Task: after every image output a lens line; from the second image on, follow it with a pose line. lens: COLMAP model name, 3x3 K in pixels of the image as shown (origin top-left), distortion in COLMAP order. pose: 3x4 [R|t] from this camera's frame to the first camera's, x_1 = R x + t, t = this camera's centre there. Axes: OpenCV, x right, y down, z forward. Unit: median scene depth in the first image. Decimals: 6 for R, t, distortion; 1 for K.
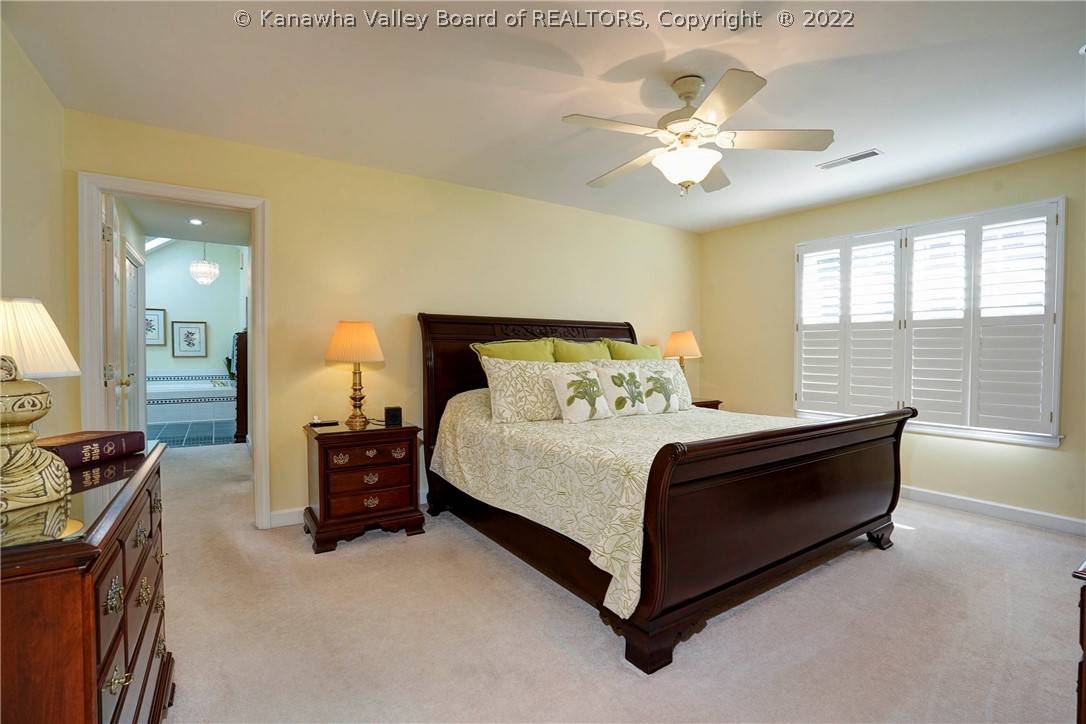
lens RADIAL K [[481.5, 0, 543.0], [0, 481.5, 362.0], [0, 0, 1]] dist [-0.000488, -0.000114]
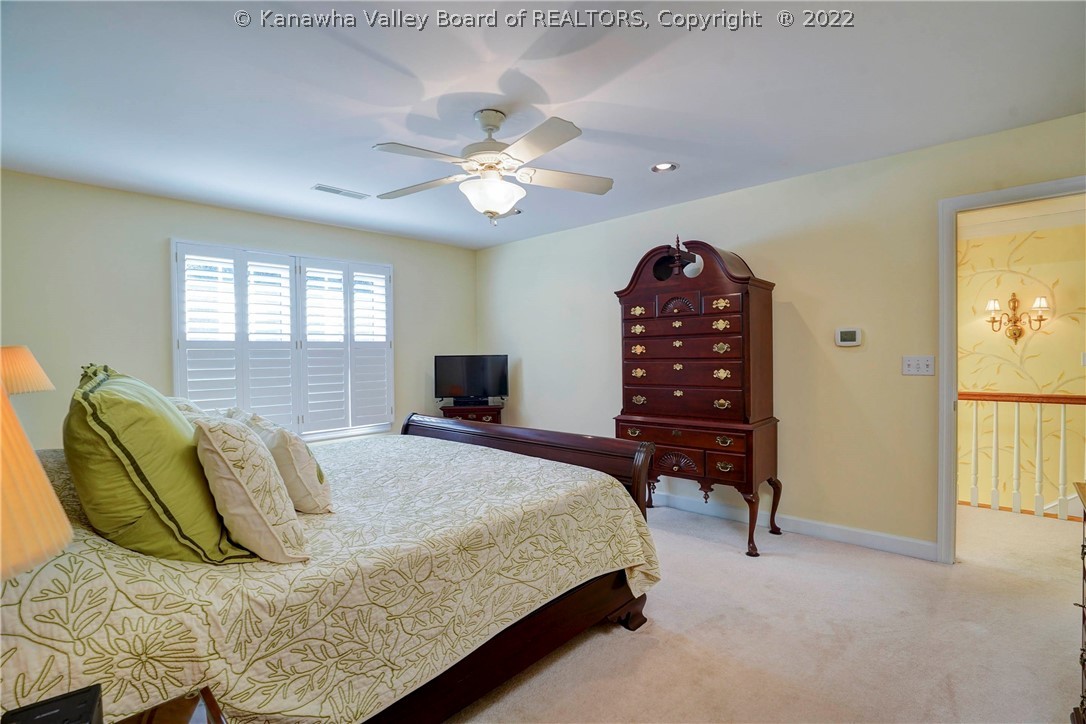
lens RADIAL K [[523.0, 0, 543.0], [0, 523.0, 362.0], [0, 0, 1]] dist [-0.095269, 0.000003]
pose [[-0.231693, -0.015833, 0.972660, -0.551936], [0.040357, 0.998850, 0.025872, -0.052418], [-0.971951, 0.045248, -0.230788, 0.813007]]
